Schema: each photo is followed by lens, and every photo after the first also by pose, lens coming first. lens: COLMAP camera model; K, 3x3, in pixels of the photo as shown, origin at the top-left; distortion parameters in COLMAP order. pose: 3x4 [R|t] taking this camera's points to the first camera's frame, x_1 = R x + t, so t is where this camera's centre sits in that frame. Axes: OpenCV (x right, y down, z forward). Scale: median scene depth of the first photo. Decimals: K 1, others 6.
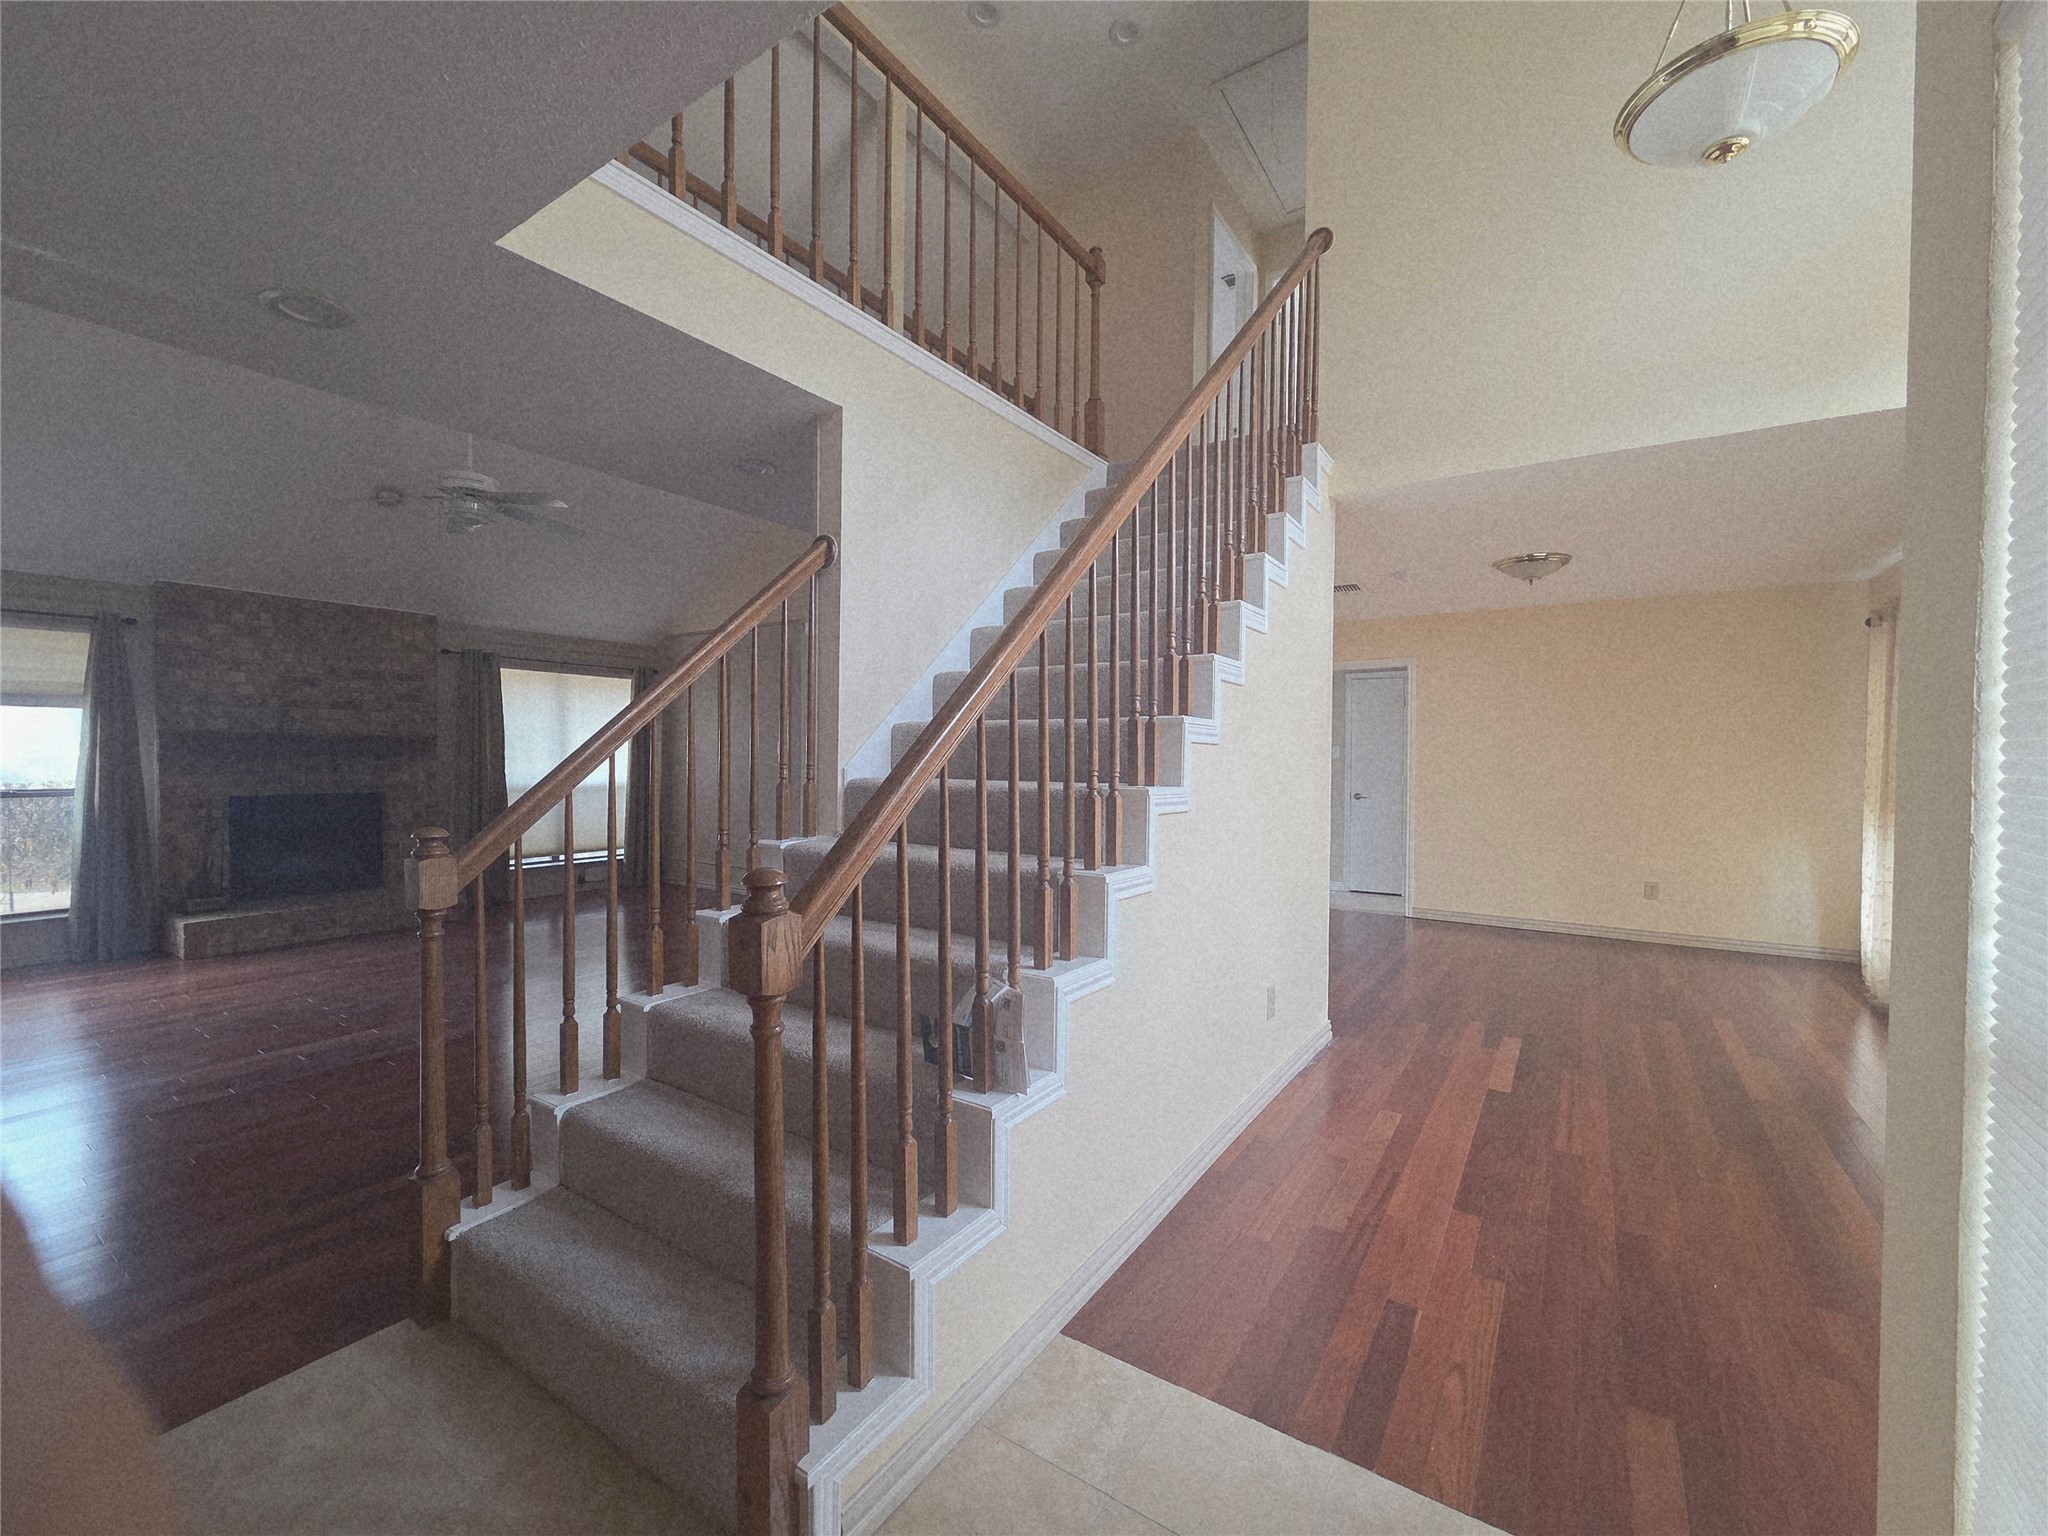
lens RADIAL K [[827.8, 0, 1016.5], [0, 827.8, 774.3], [0, 0, 1]] dist [-0.002956, -0.000439]
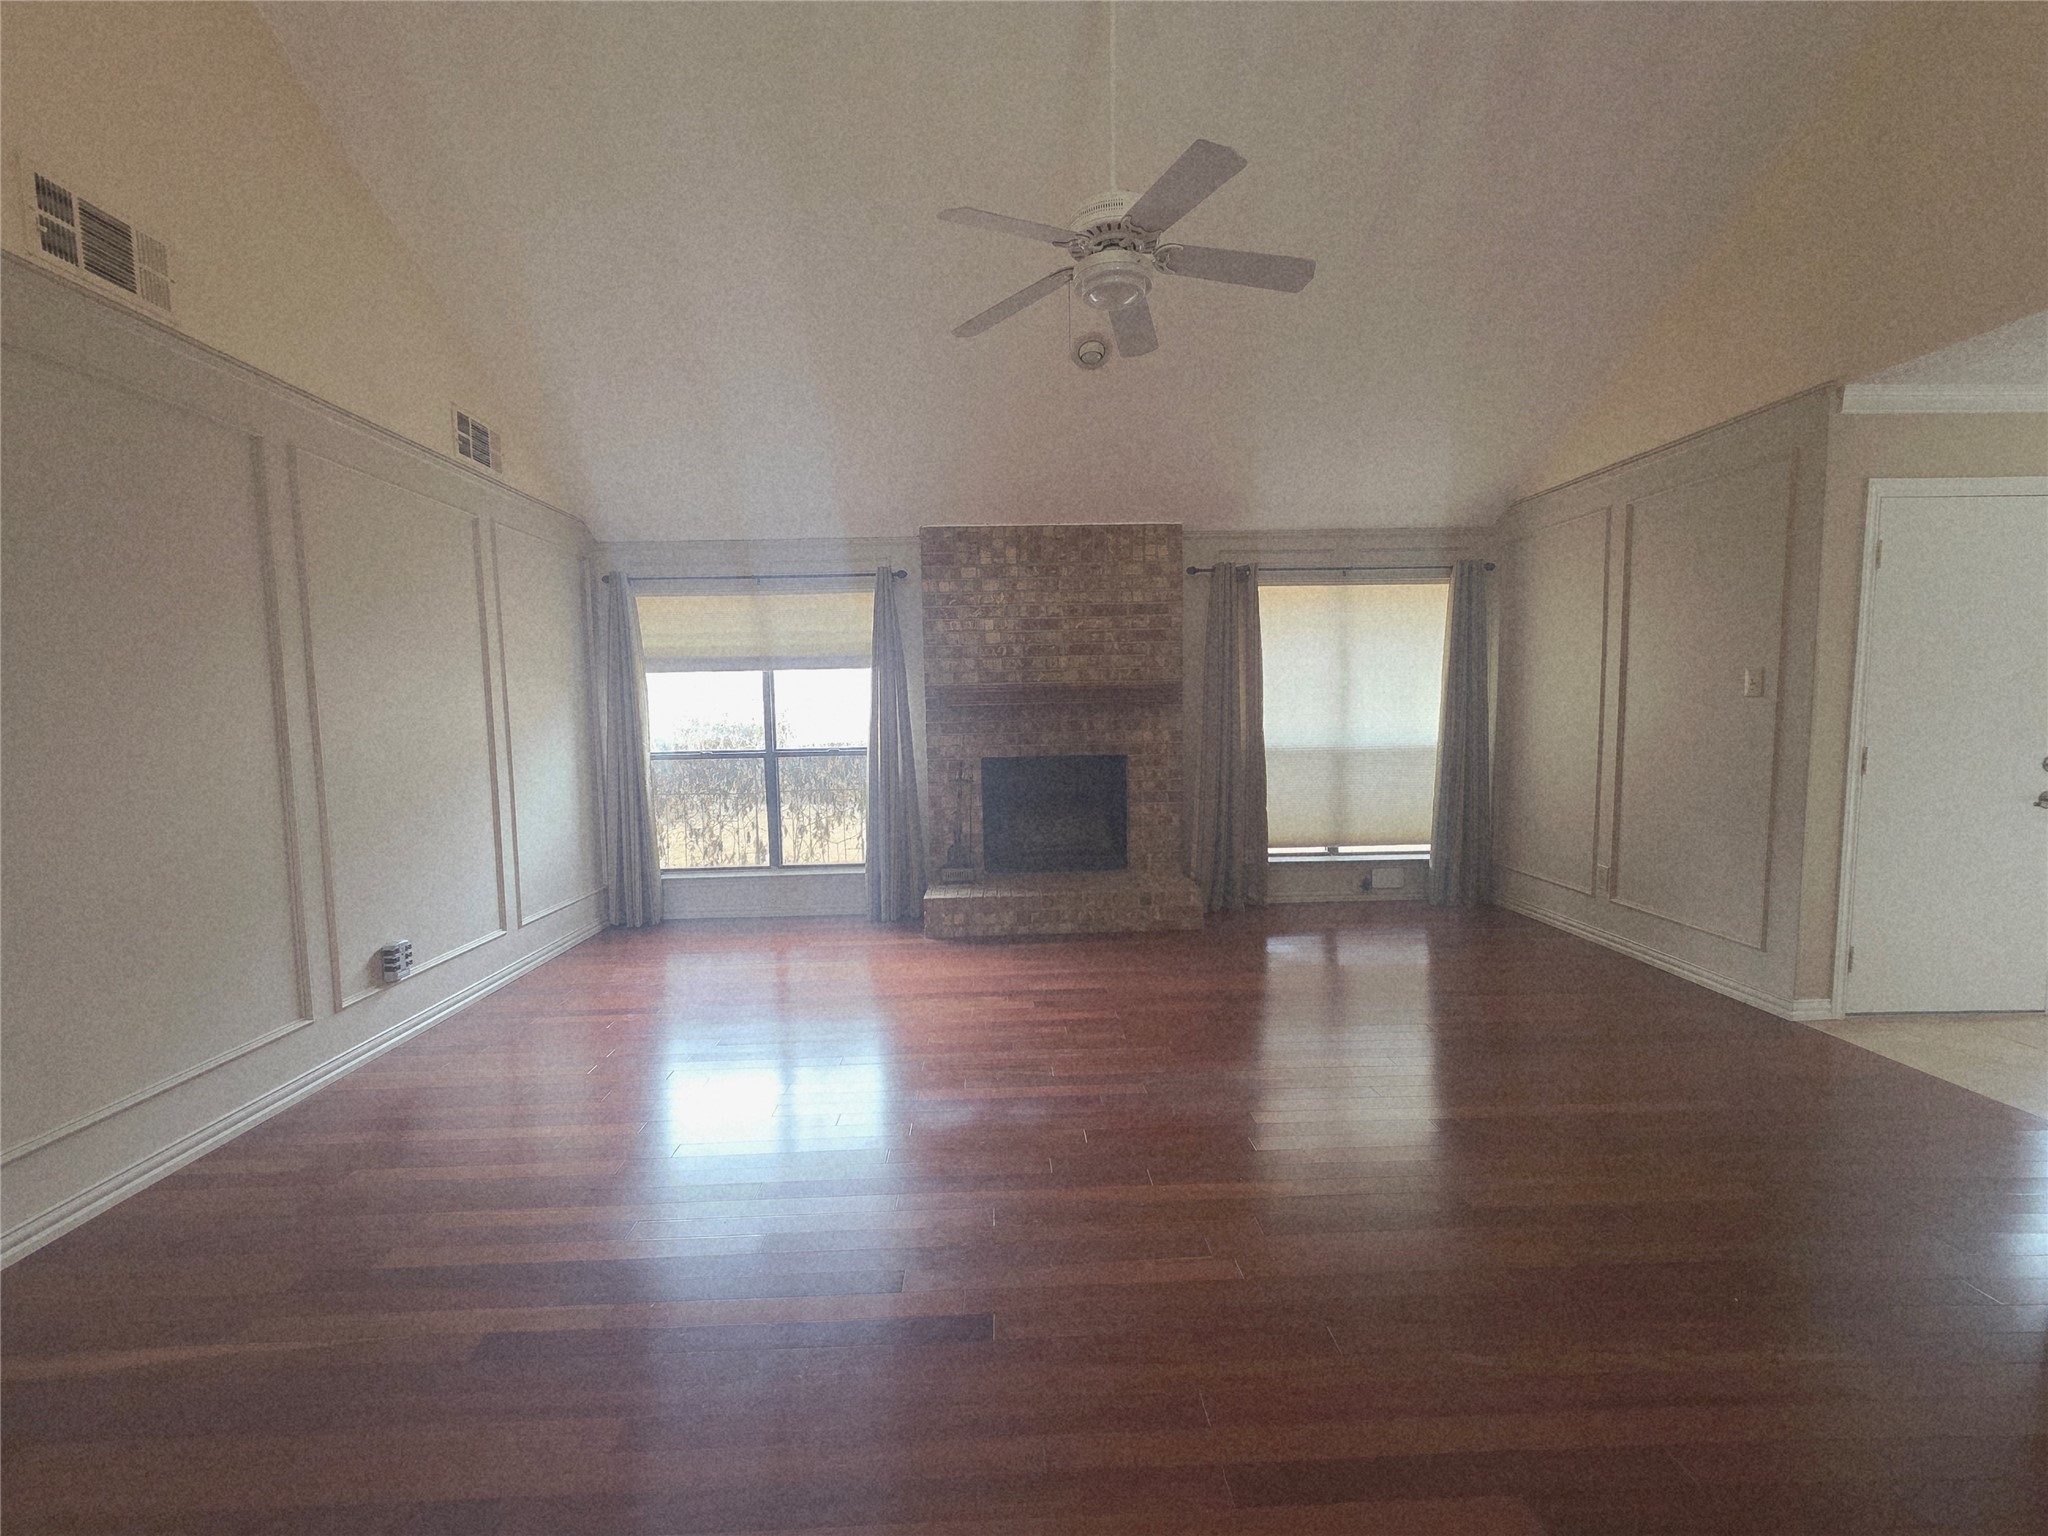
lens RADIAL K [[827.8, 0, 1020.0], [0, 827.8, 765.8], [0, 0, 1]] dist [-0.002956, -0.000439]
pose [[0.580973, 0.048974, -0.812448, -0.182639], [0.003044, 0.998050, 0.062339, -0.020480], [0.813917, -0.038690, 0.579691, 0.490368]]
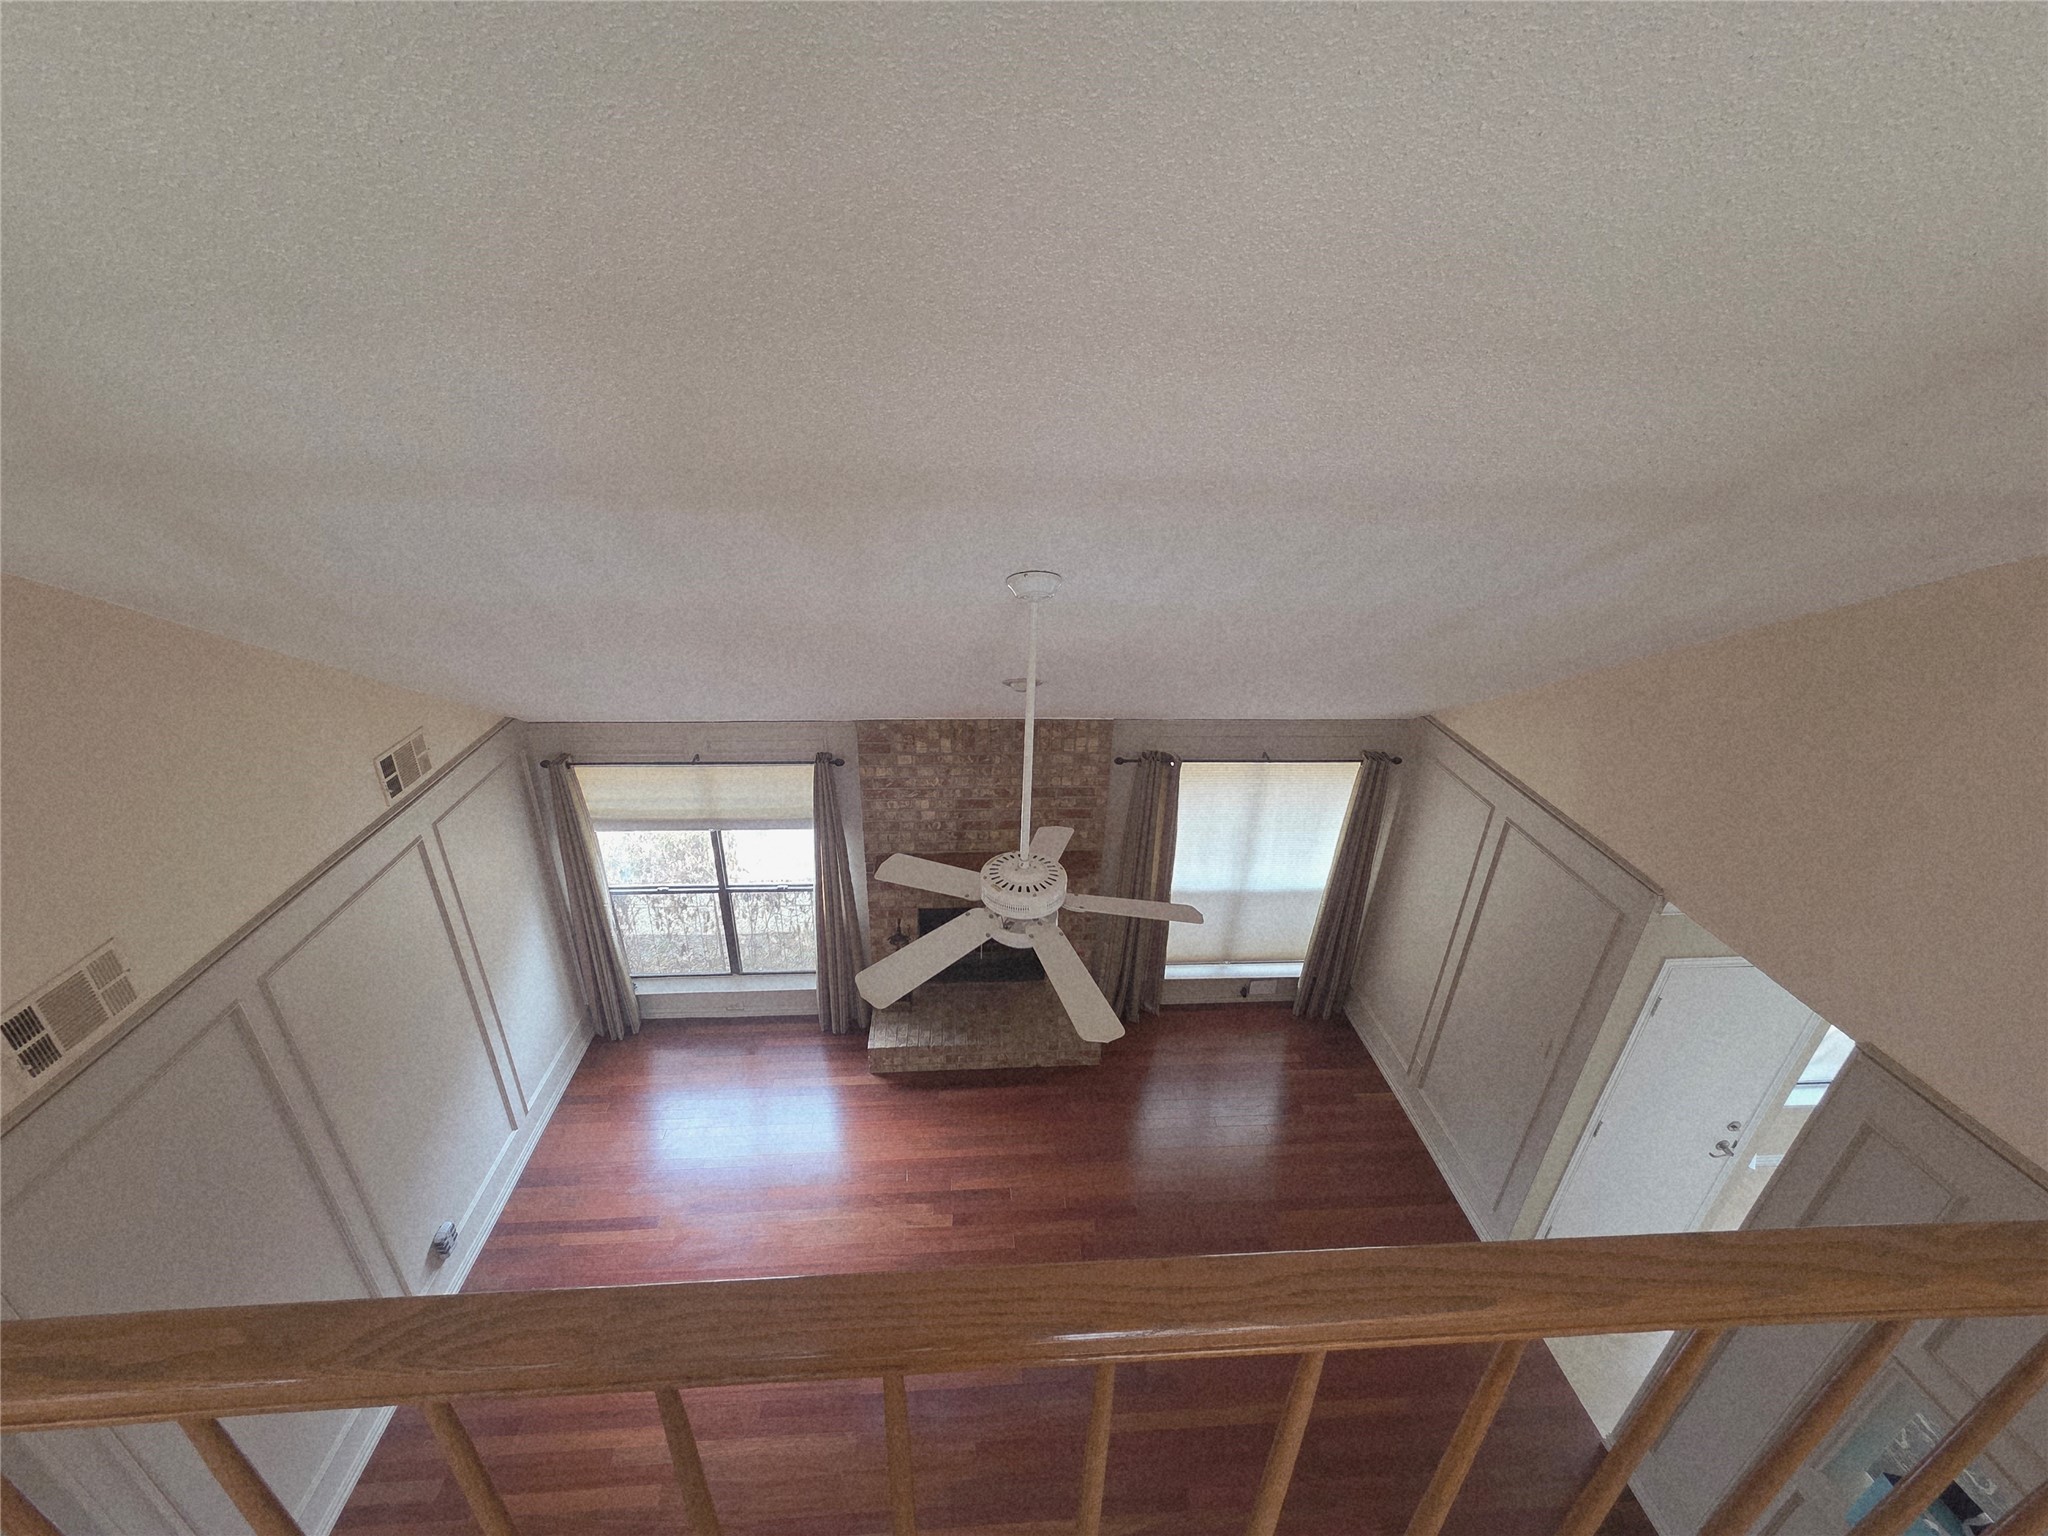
lens RADIAL K [[827.8, 0, 1019.1], [0, 827.8, 772.7], [0, 0, 1]] dist [-0.002956, -0.000439]
pose [[0.616301, 0.351350, -0.704788, -0.216013], [-0.043328, 0.908730, 0.415130, -0.532853], [0.786318, -0.225308, 0.575274, 0.536210]]
